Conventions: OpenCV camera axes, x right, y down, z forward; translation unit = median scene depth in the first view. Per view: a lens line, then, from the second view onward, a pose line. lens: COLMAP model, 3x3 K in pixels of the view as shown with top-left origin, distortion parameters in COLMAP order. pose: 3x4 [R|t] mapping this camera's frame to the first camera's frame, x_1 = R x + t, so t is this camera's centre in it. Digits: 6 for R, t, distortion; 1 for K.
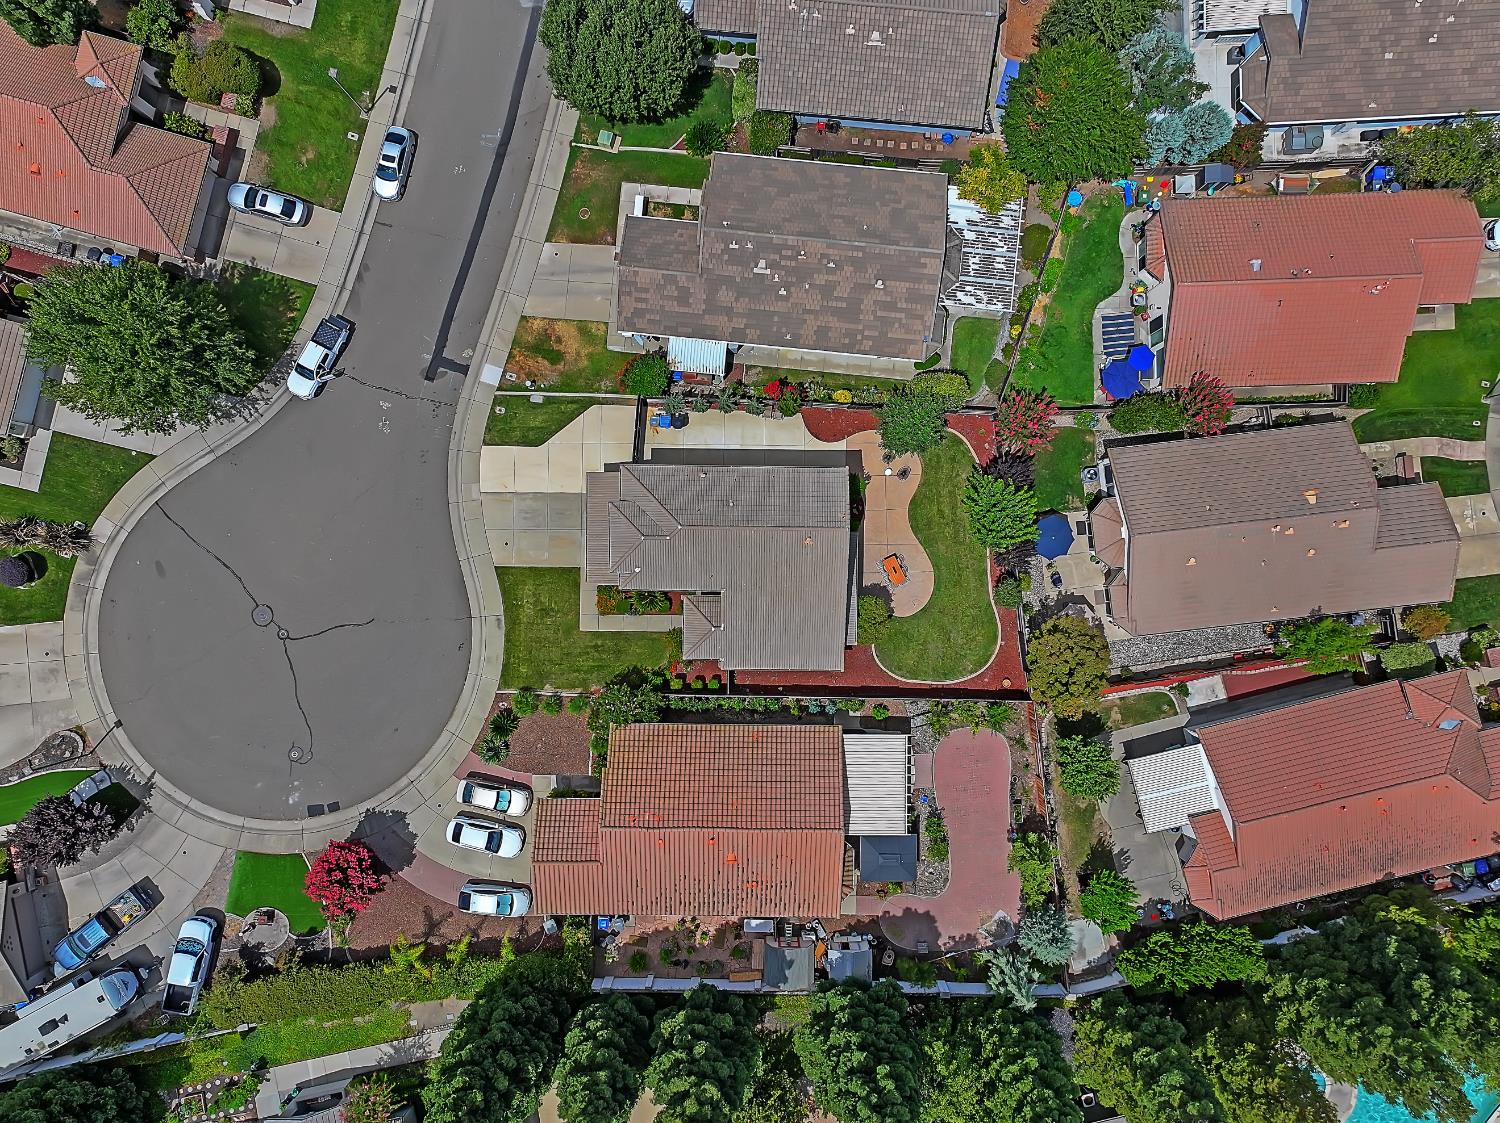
lens RADIAL K [[1064.2, 0, 751.7], [0, 1064.2, 565.0], [0, 0, 1]] dist [0.045484, -0.004215]
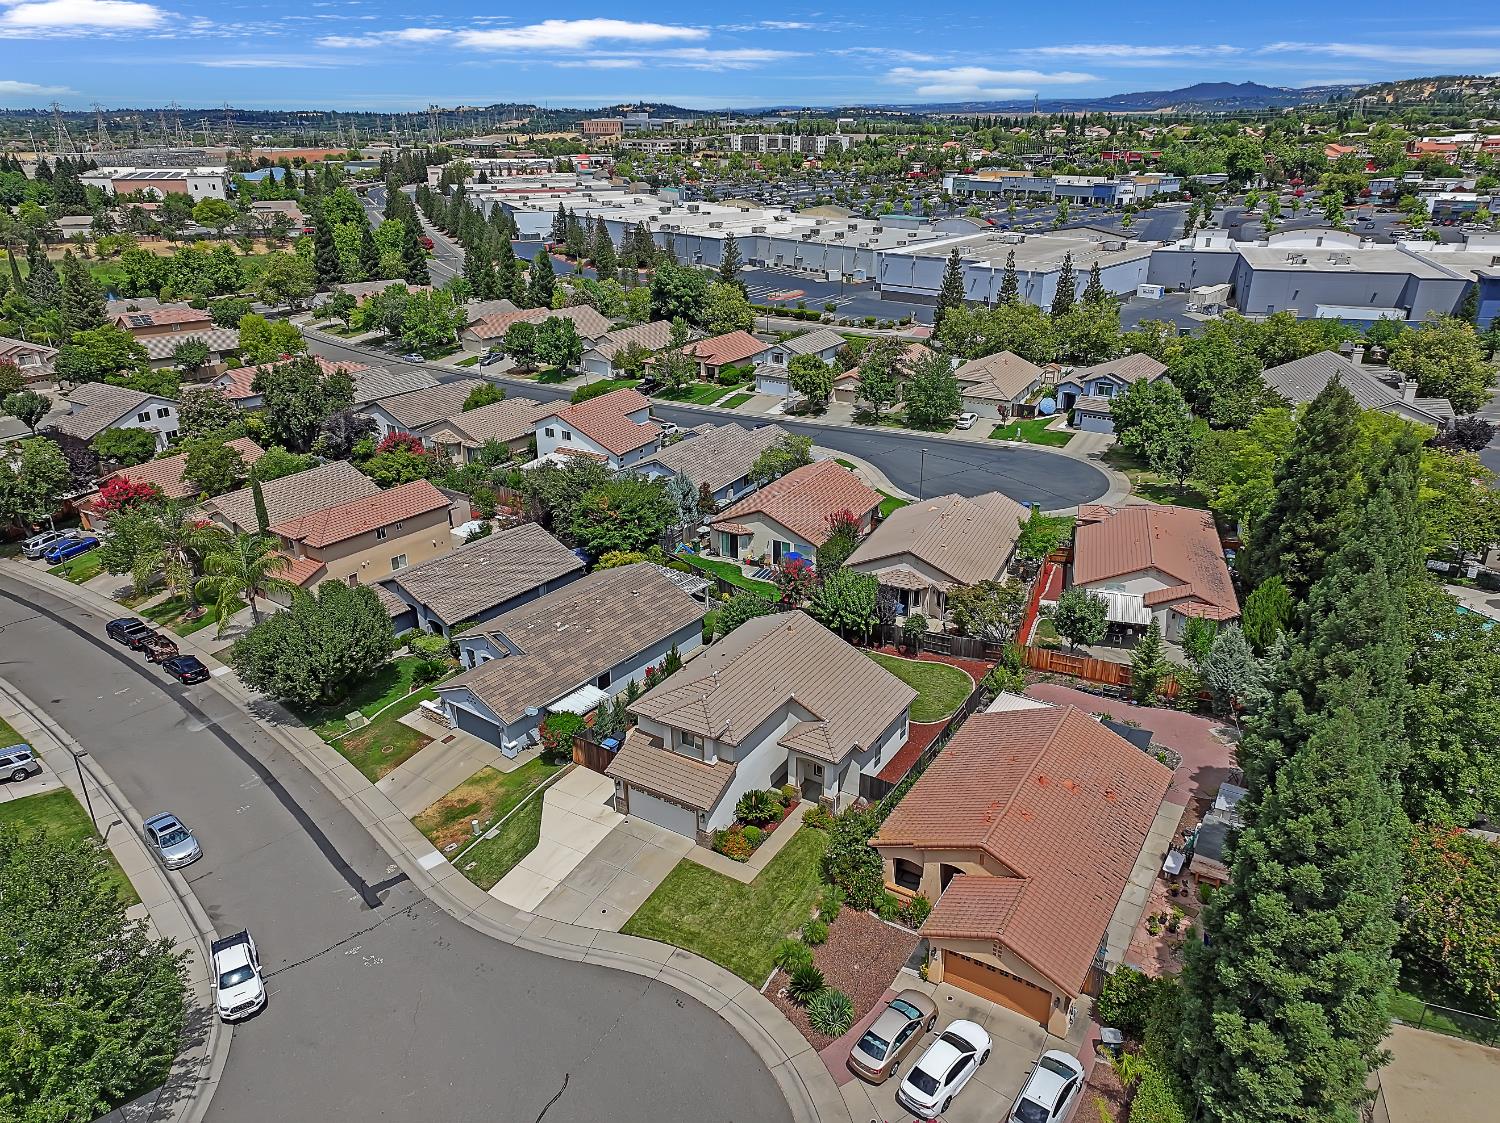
lens RADIAL K [[1043.0, 0, 758.1], [0, 1043.0, 560.2], [0, 0, 1]] dist [0.026040, -0.001141]
pose [[0.512552, -0.334204, 0.790948, -0.695037], [0.858656, 0.199434, -0.472161, 0.388328], [0.000056, 0.921159, 0.389187, 0.472642]]
